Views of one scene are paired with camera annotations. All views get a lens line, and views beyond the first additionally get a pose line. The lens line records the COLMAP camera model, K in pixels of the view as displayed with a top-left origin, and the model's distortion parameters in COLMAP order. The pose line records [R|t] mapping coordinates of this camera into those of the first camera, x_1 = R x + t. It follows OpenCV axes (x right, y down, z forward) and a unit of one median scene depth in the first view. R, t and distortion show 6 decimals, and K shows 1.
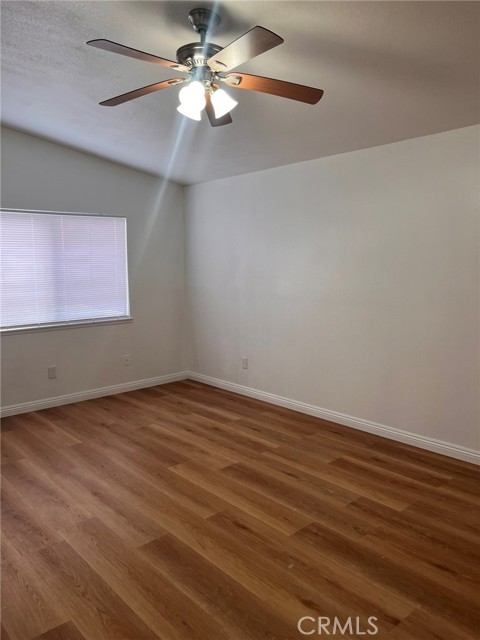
lens RADIAL K [[483.3, 0, 235.7], [0, 483.3, 327.4], [0, 0, 1]] dist [0.070964, -0.106656]
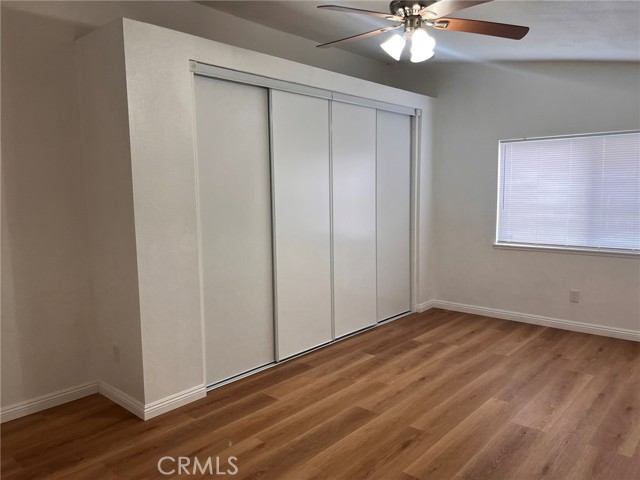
lens RADIAL K [[483.3, 0, 322.4], [0, 483.3, 242.2], [0, 0, 1]] dist [0.070964, -0.106656]
pose [[0.123863, 0.119938, -0.985024, 0.629889], [-0.119152, 0.987284, 0.105230, -0.070972], [0.985120, 0.104333, 0.136579, 0.413455]]
